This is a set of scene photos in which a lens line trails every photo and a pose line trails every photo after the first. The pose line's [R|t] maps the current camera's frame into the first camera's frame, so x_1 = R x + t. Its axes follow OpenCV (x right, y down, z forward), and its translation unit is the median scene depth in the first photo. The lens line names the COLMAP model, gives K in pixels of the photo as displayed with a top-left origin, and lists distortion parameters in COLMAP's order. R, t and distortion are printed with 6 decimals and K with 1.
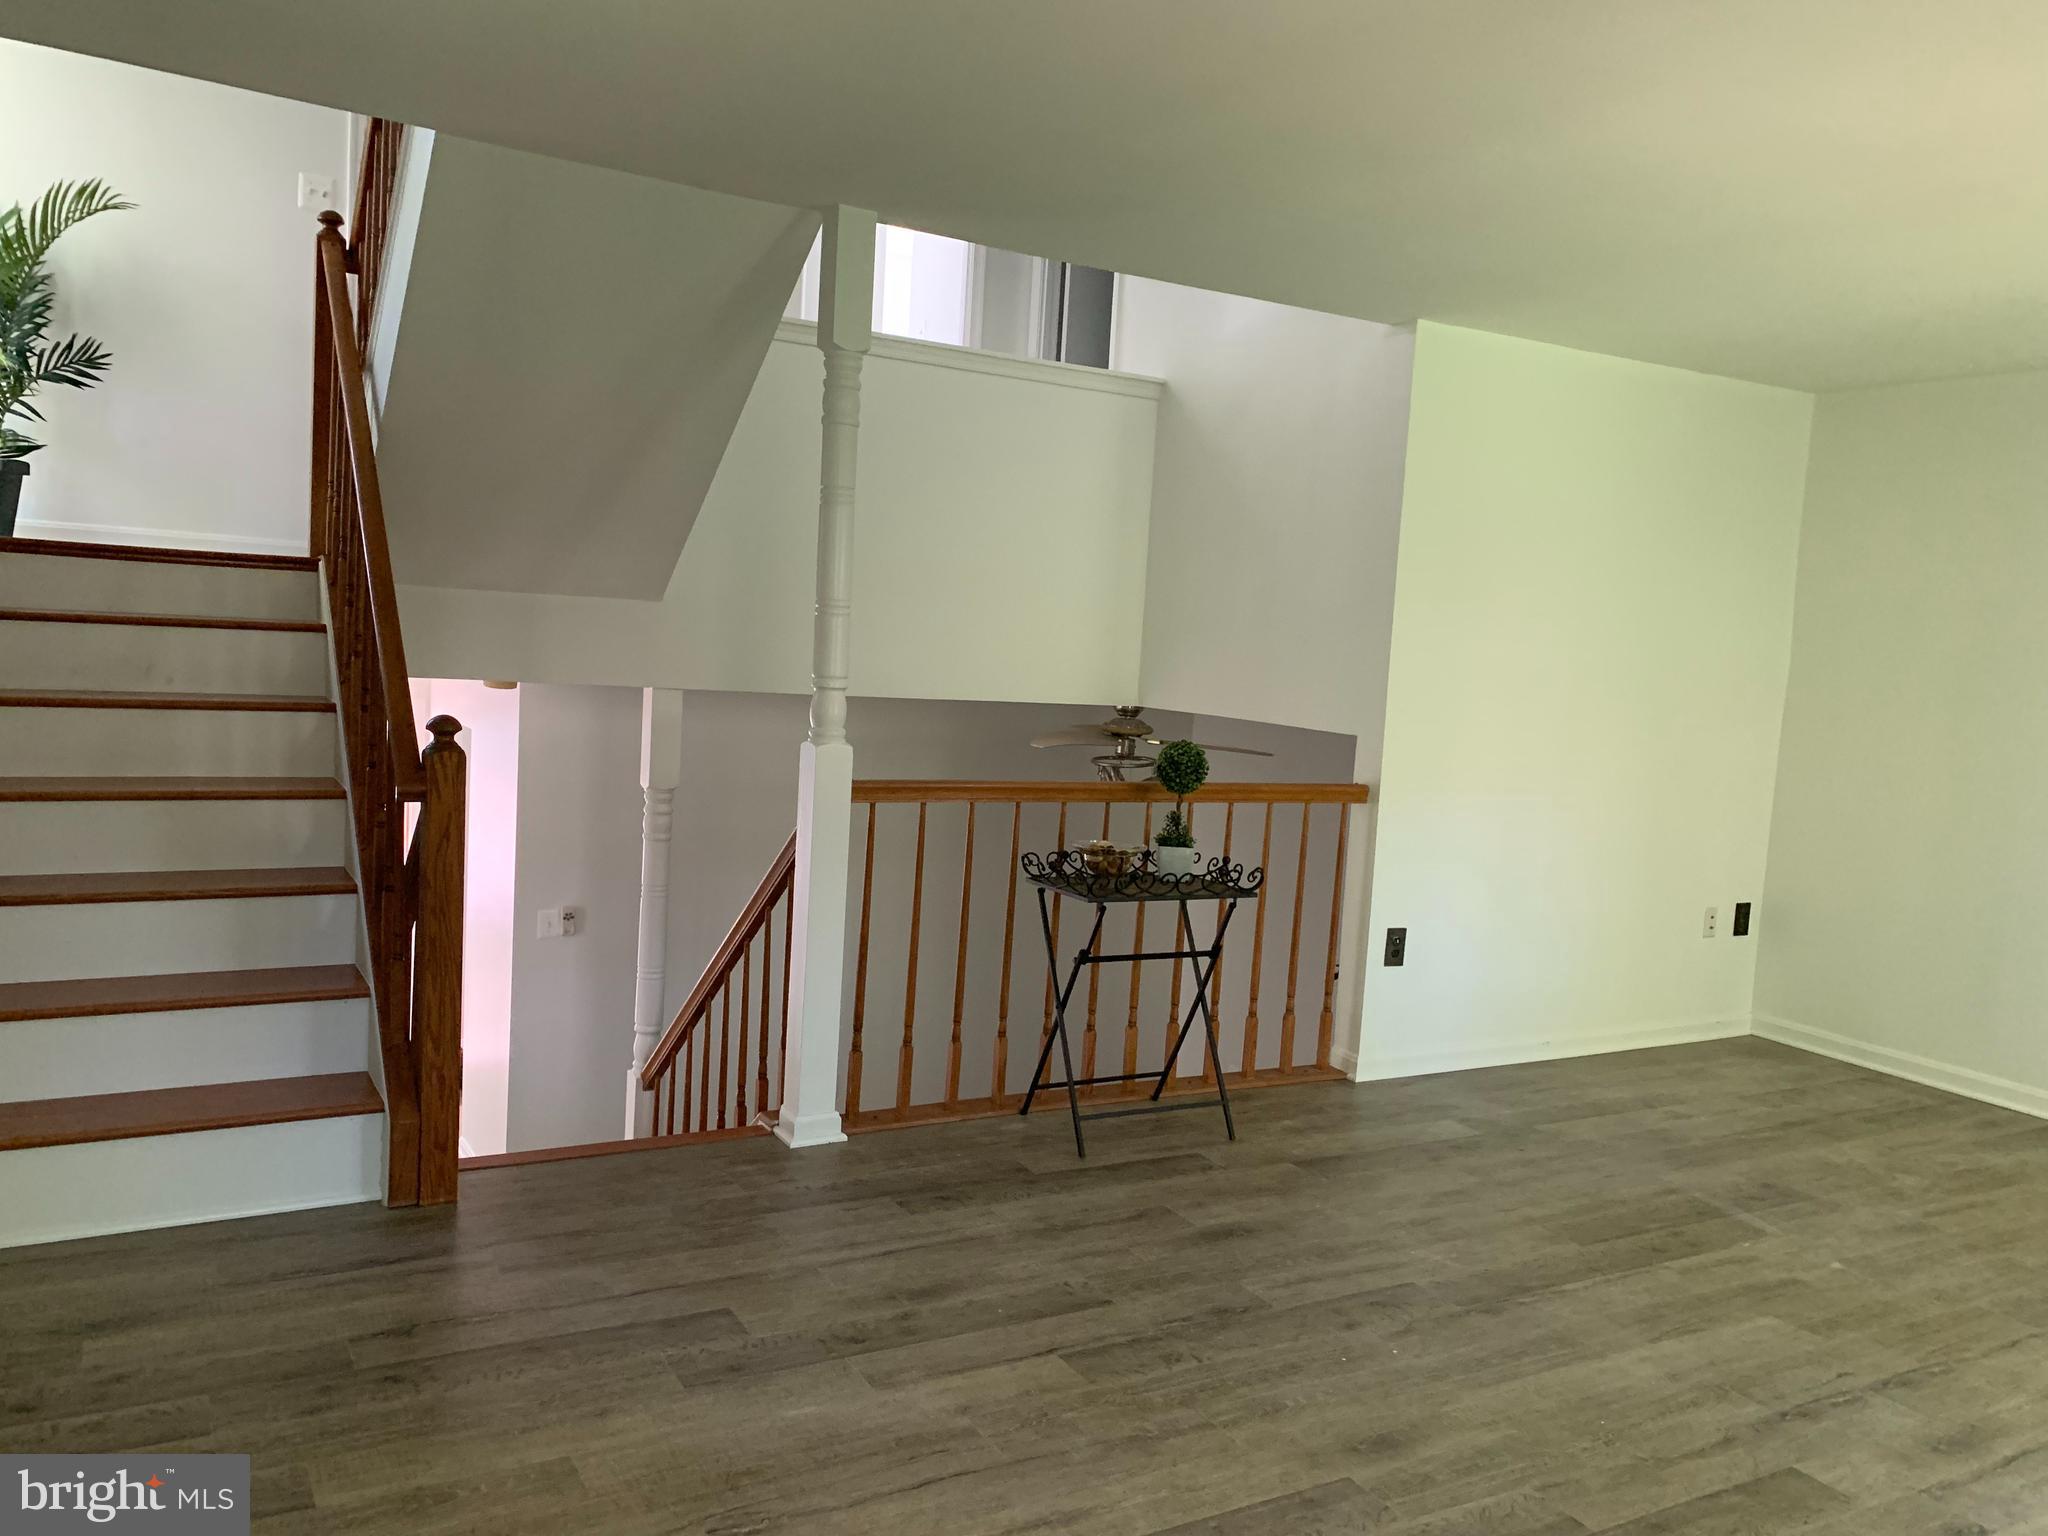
lens RADIAL K [[1562.2, 0, 1024.0], [0, 1562.2, 768.0], [0, 0, 1]] dist [0.031146, -0.011663]
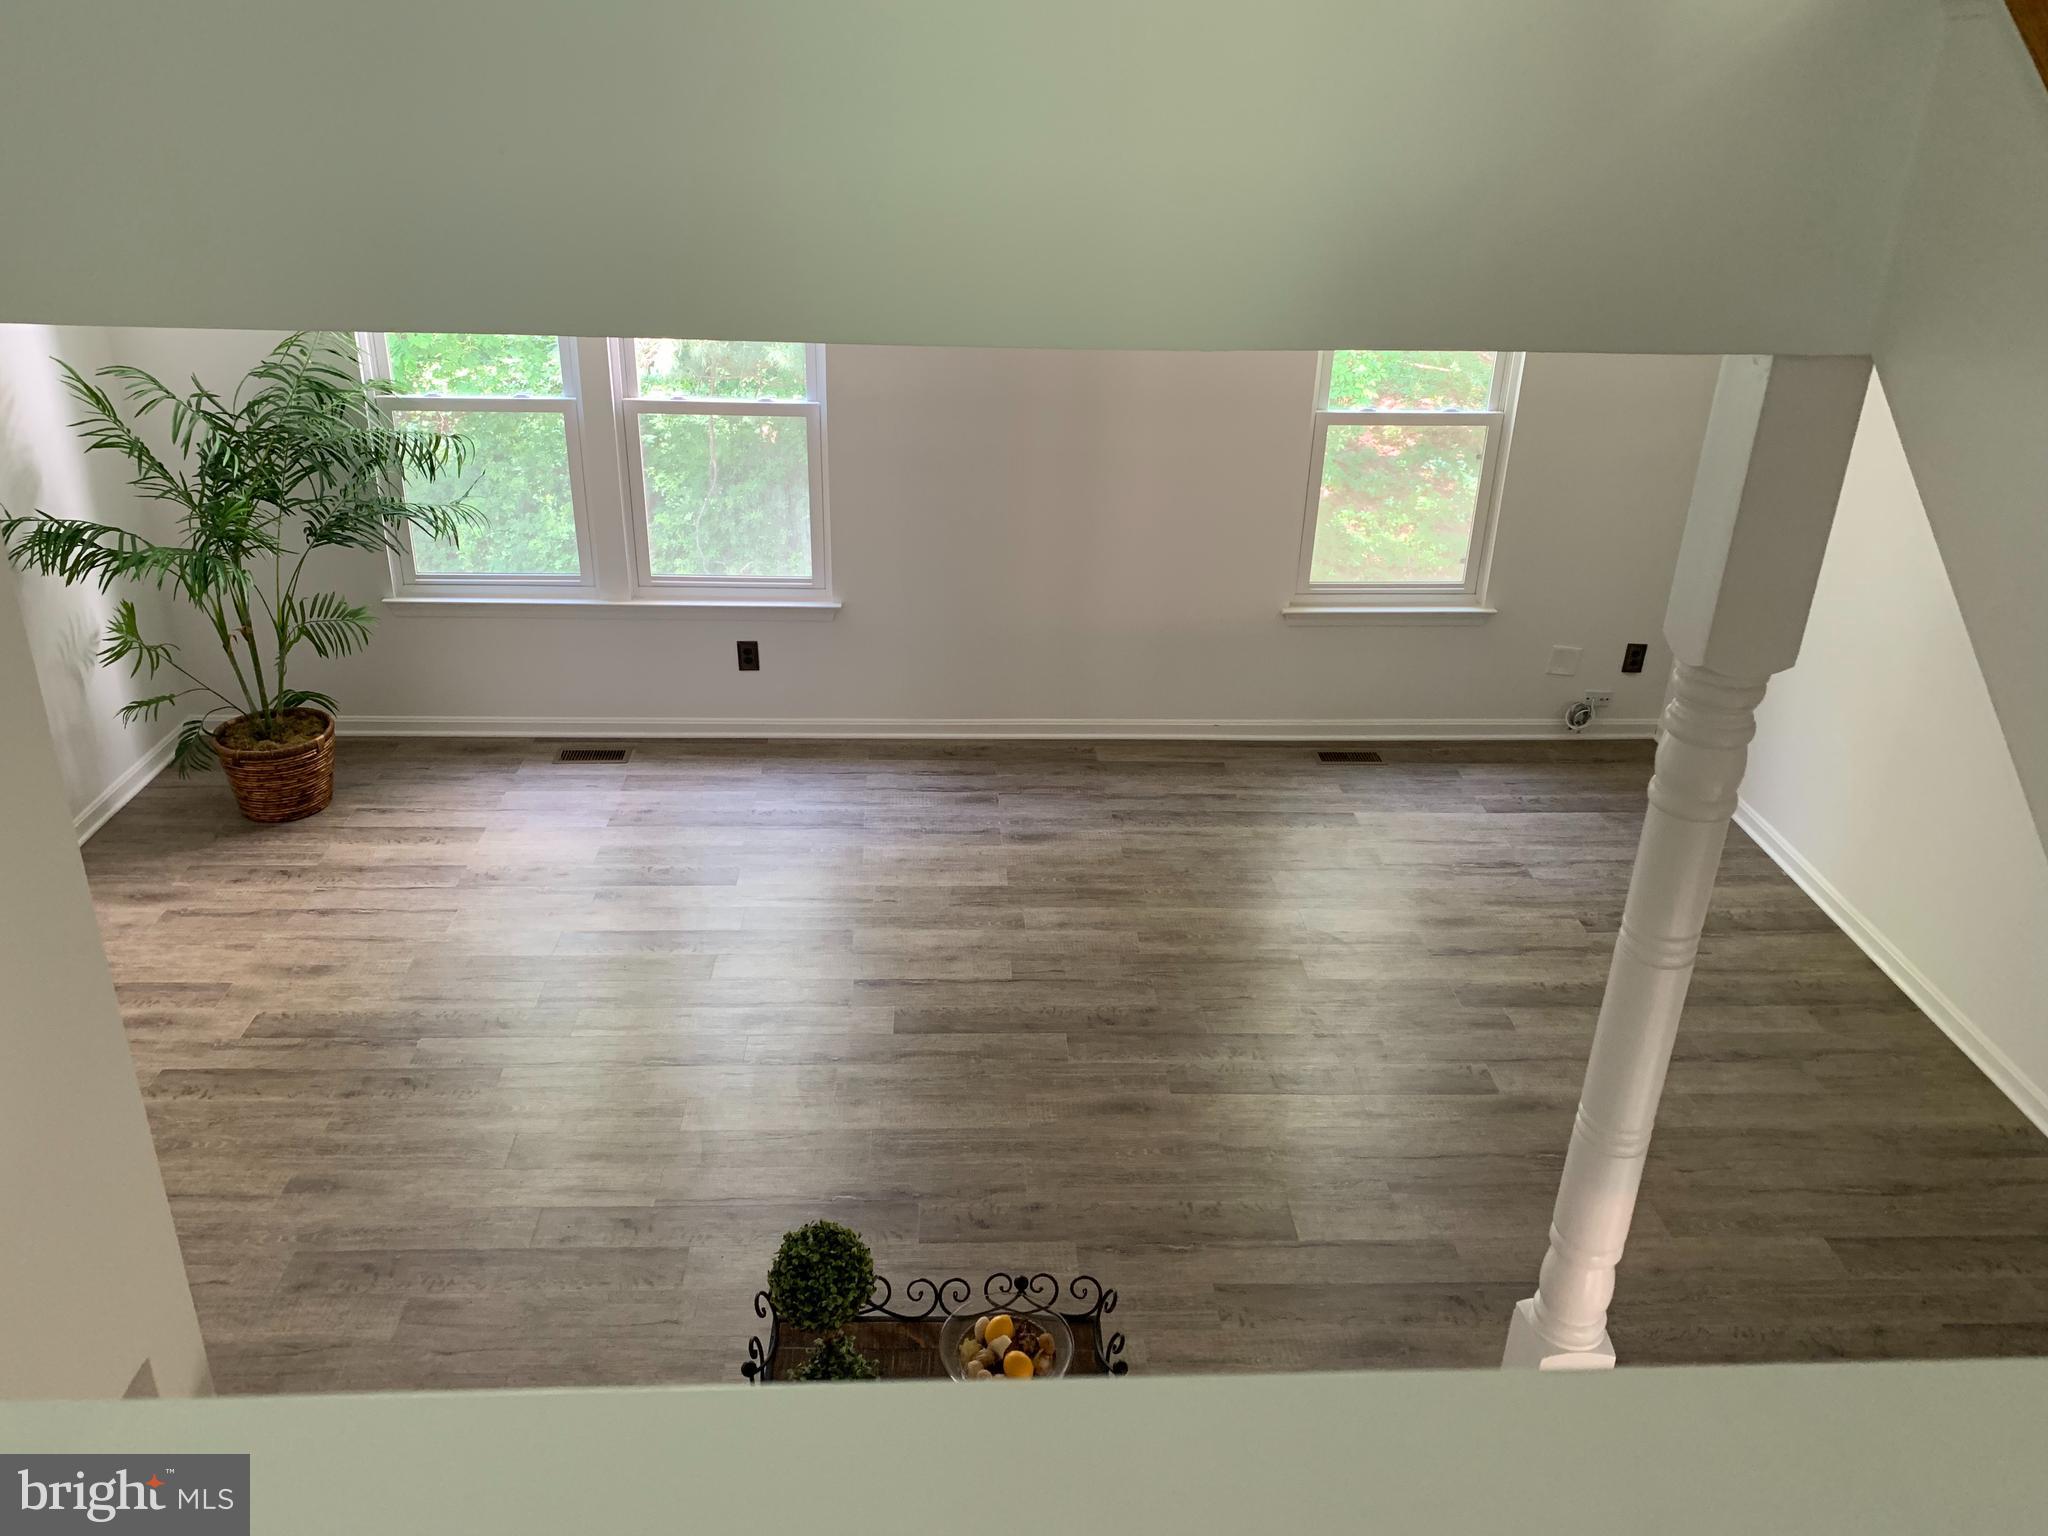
lens RADIAL K [[1566.5, 0, 997.7], [0, 1566.5, 736.8], [0, 0, 1]] dist [0.020902, -0.013900]
pose [[-0.880080, -0.272483, 0.388859, -0.120322], [-0.037585, 0.856361, 0.515009, -0.503258], [-0.473335, 0.438634, -0.763908, 1.546643]]
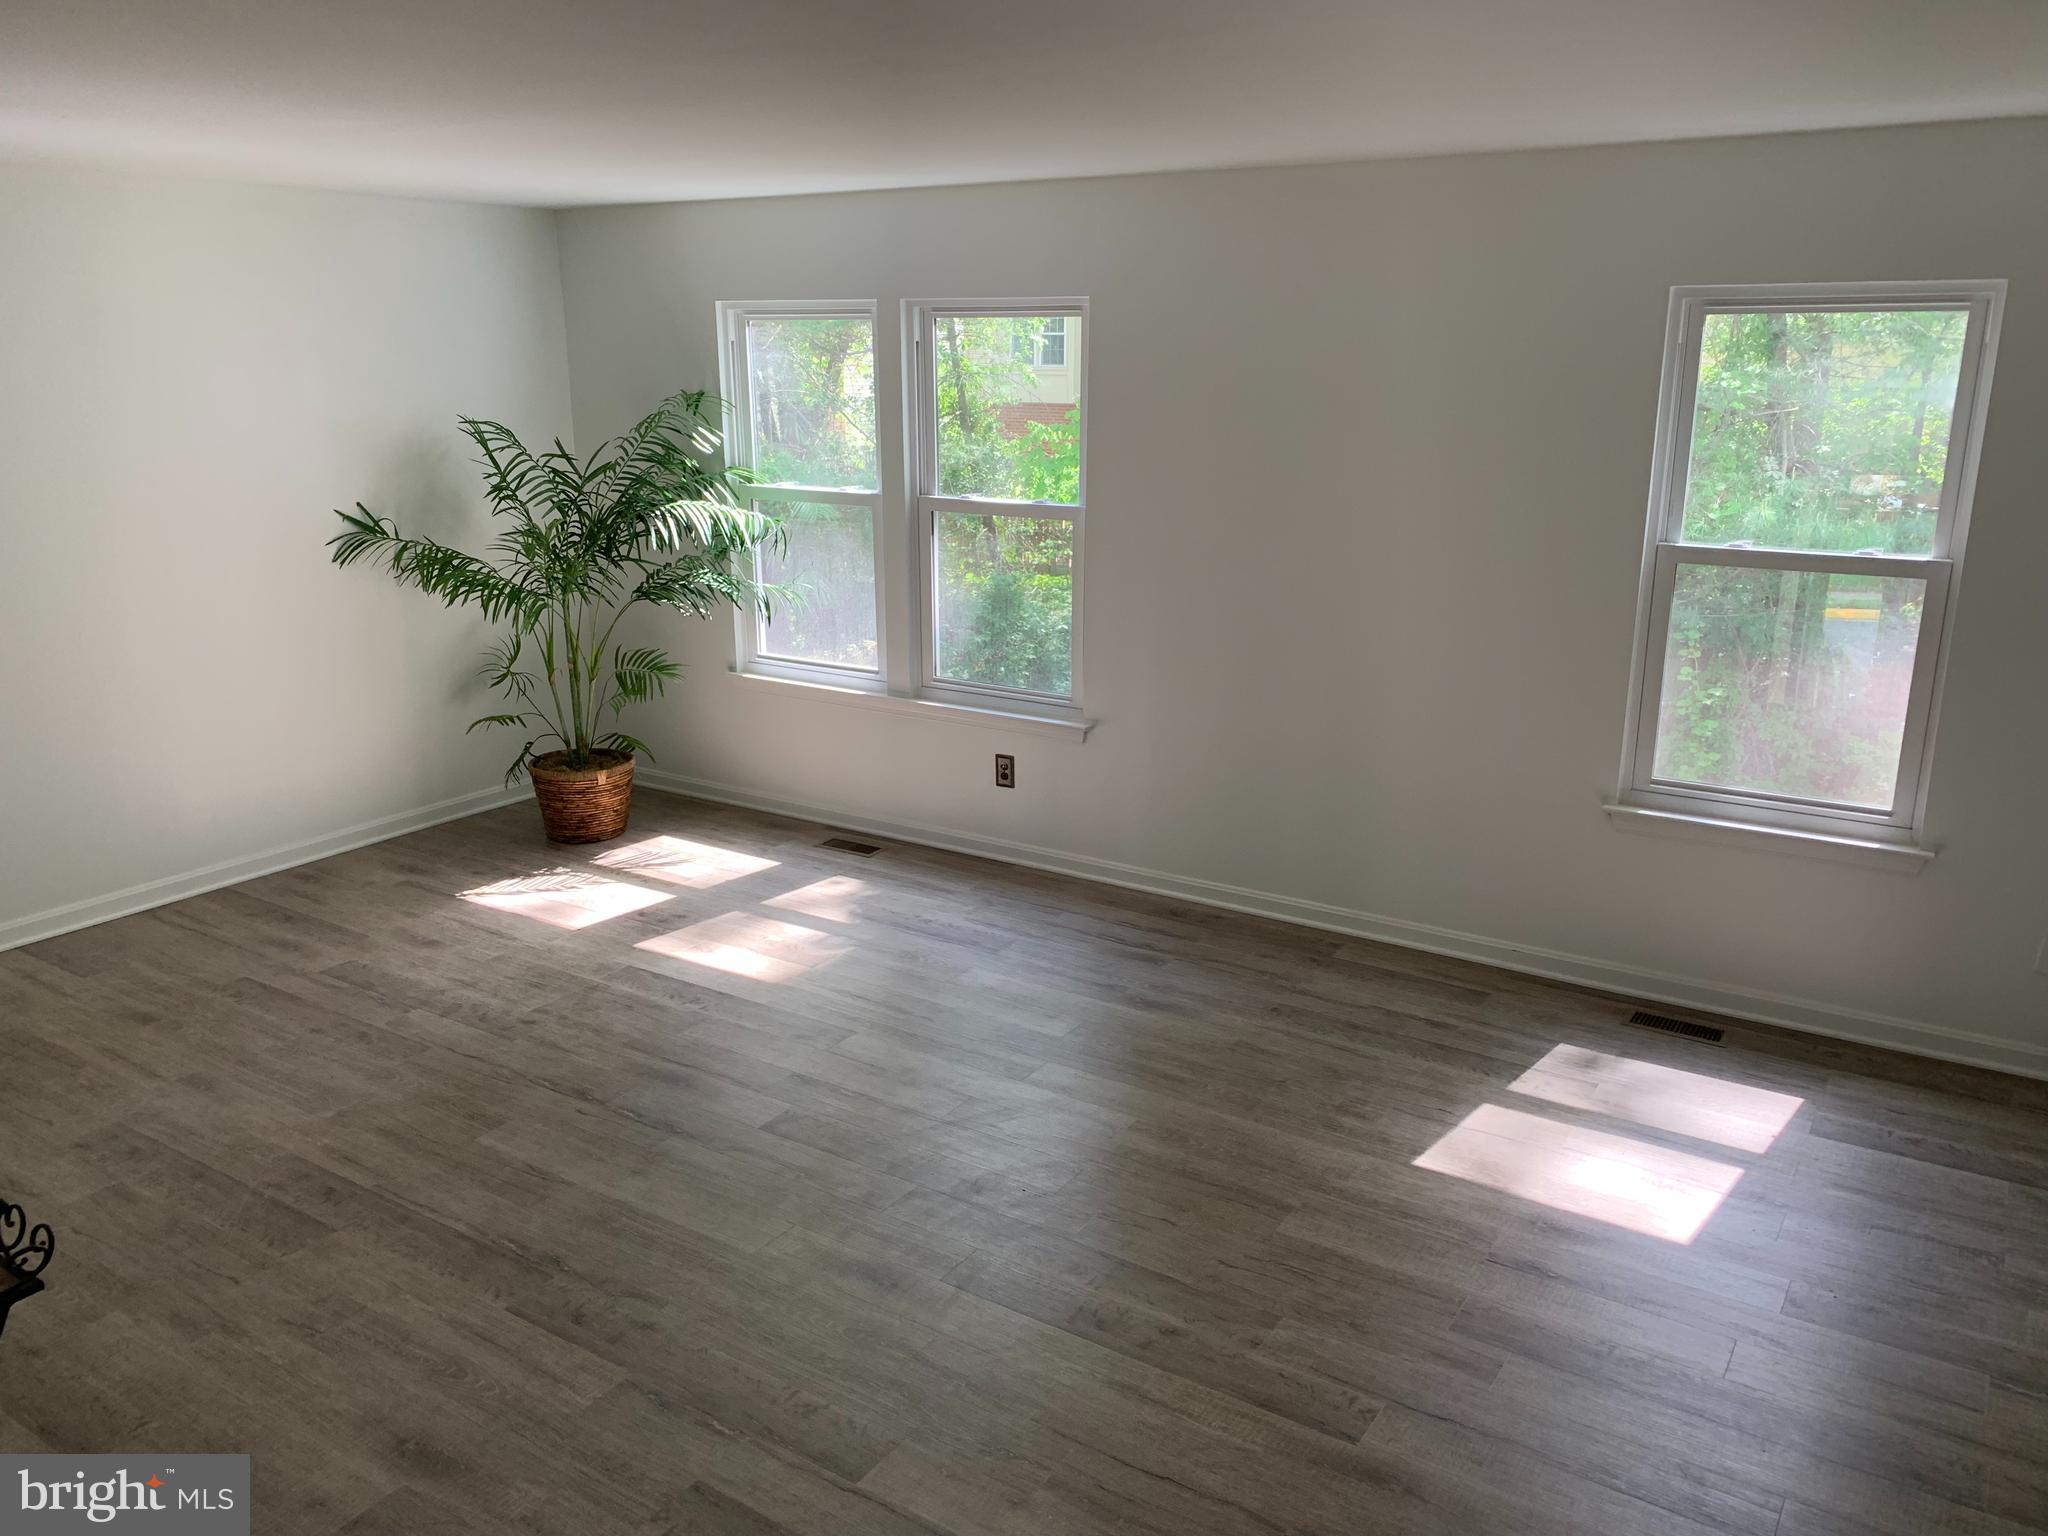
lens RADIAL K [[1562.2, 0, 1024.0], [0, 1562.2, 768.0], [0, 0, 1]] dist [0.031146, -0.011663]
pose [[-0.446212, -0.297088, 0.844176, -0.538776], [0.053808, 0.932678, 0.356675, -0.265435], [-0.893308, 0.204577, -0.400186, 0.965217]]
